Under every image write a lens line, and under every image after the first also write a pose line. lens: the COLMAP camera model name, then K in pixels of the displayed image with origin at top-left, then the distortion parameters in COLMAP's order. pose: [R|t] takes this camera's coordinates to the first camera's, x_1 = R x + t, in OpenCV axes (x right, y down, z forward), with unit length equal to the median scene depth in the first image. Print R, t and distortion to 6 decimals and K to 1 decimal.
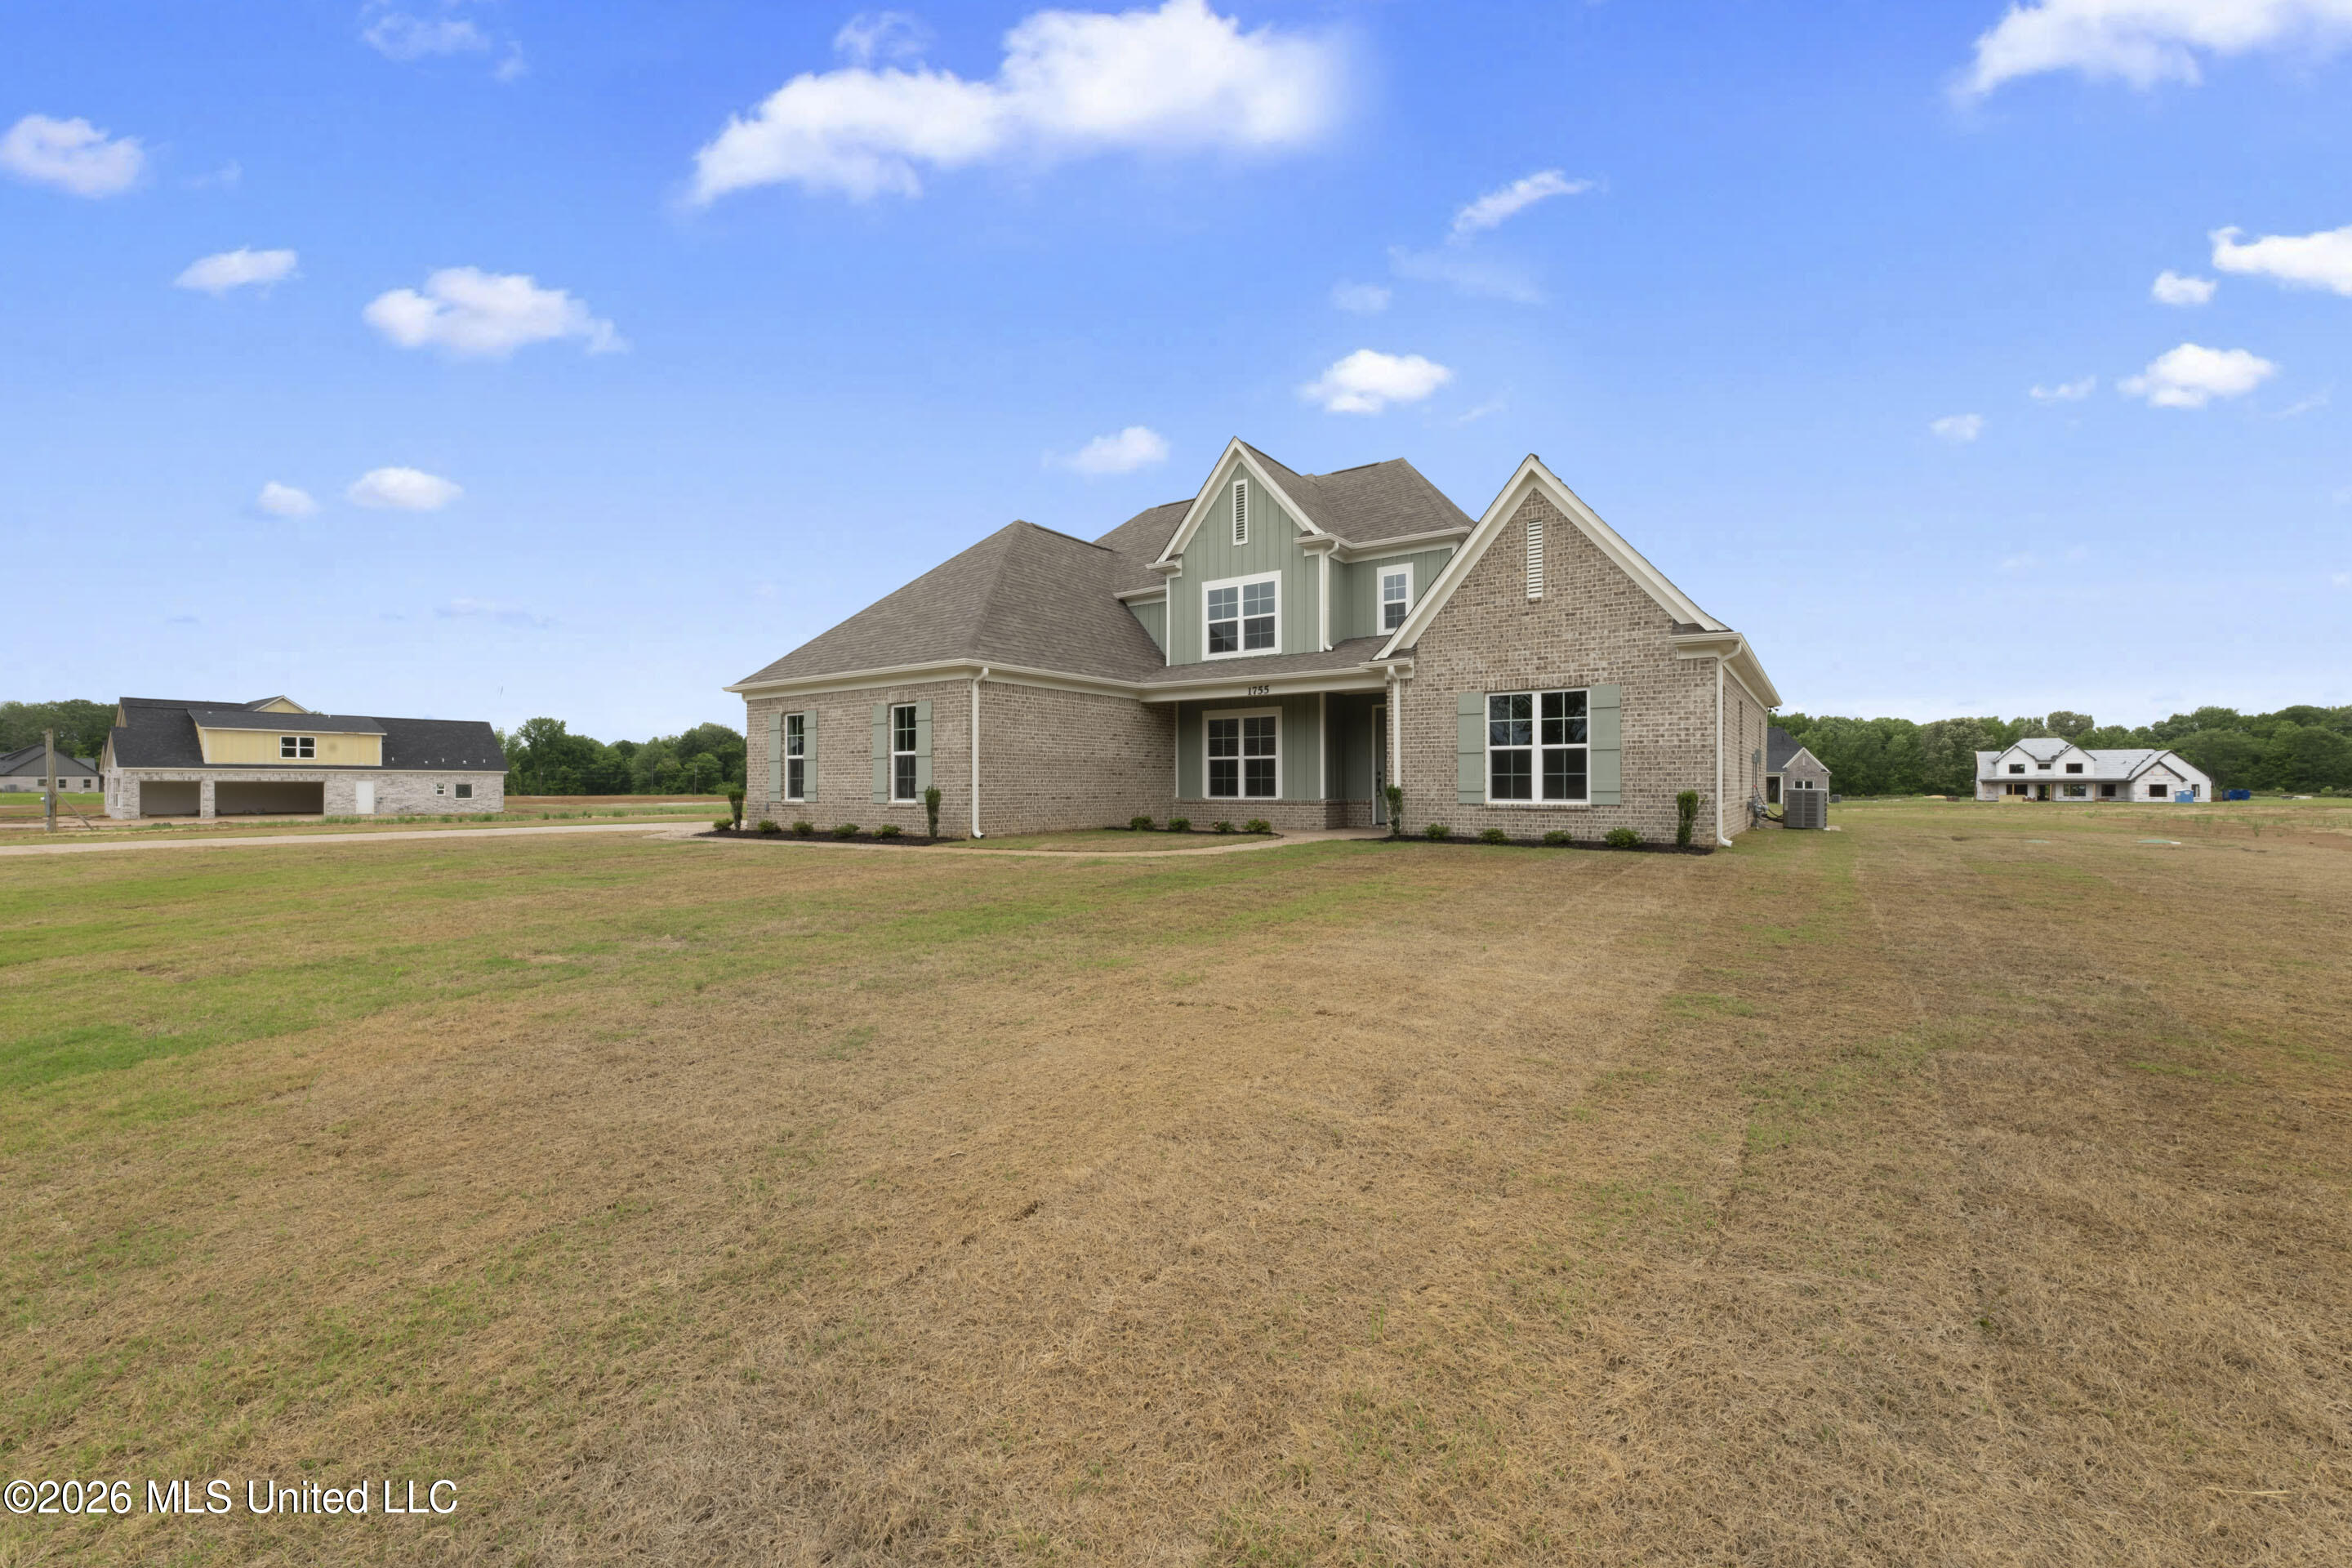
lens RADIAL K [[944.9, 0, 1178.8], [0, 944.9, 771.1], [0, 0, 1]] dist [-0.000193, -0.000017]
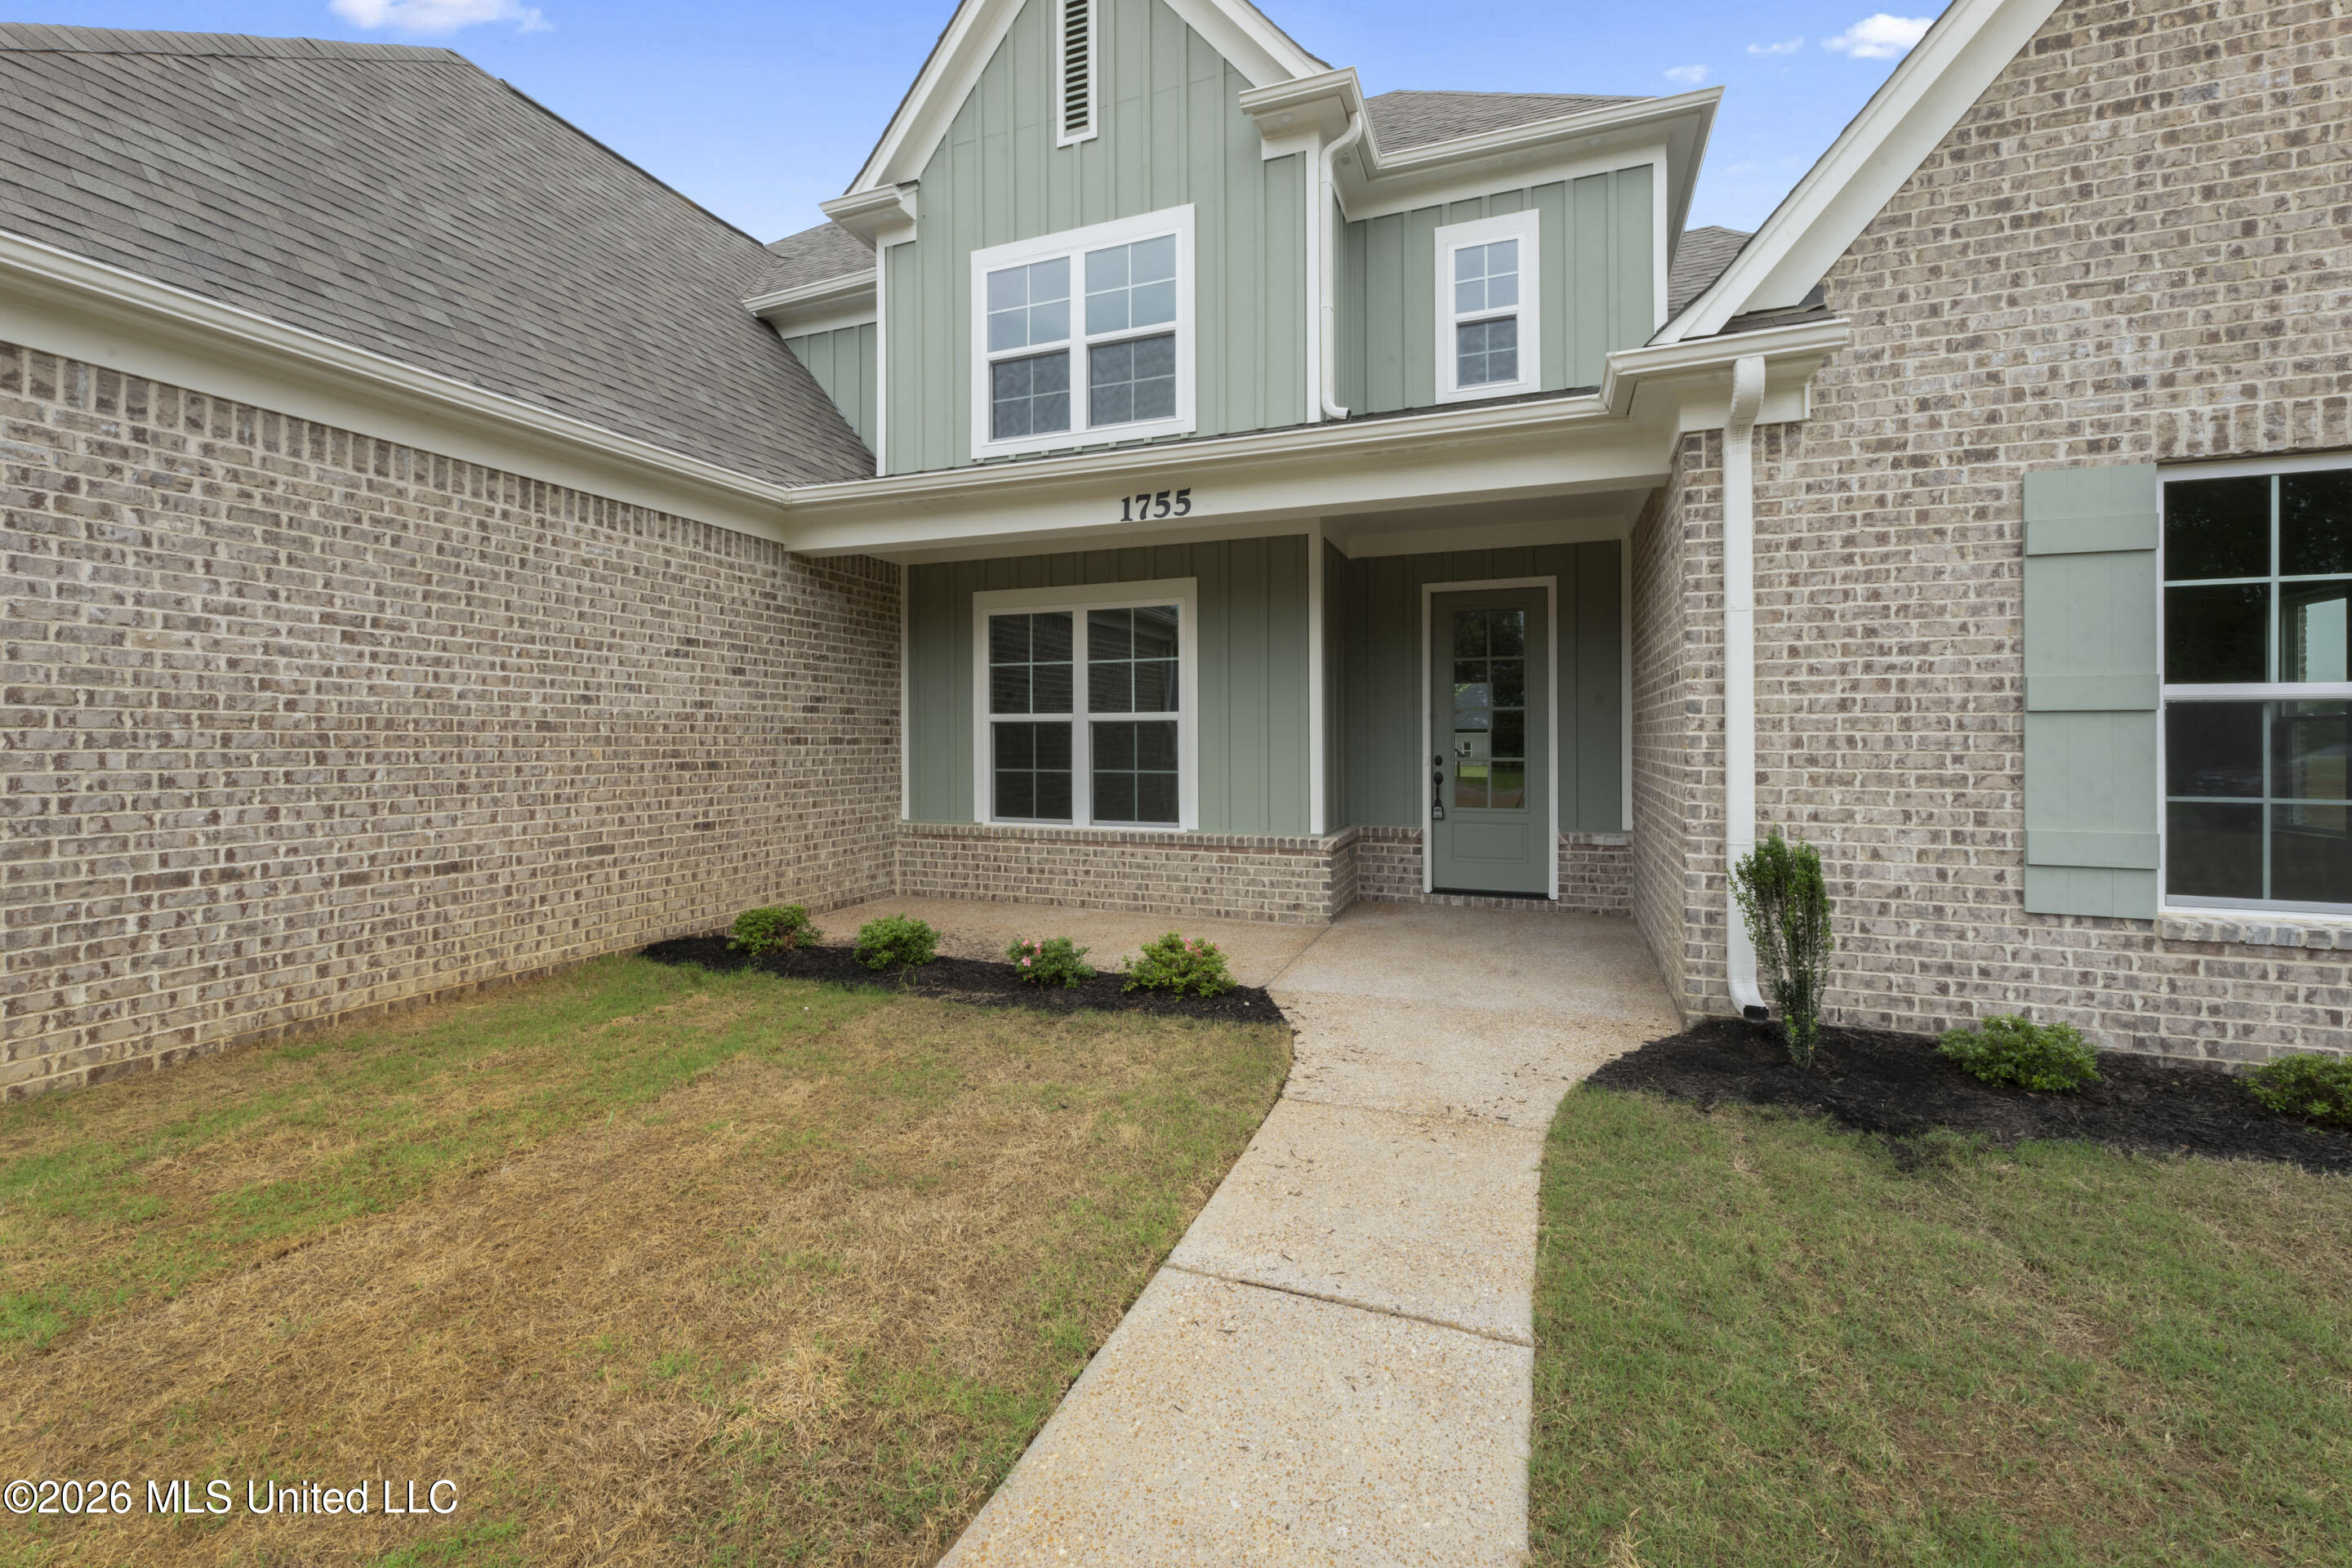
lens RADIAL K [[944.9, 0, 1178.8], [0, 944.9, 771.1], [0, 0, 1]] dist [-0.000193, -0.000017]
pose [[0.970657, -0.005372, 0.240408, 0.014115], [-0.006118, 0.998875, 0.047024, -0.010890], [-0.240390, -0.047115, 0.969532, 0.639873]]
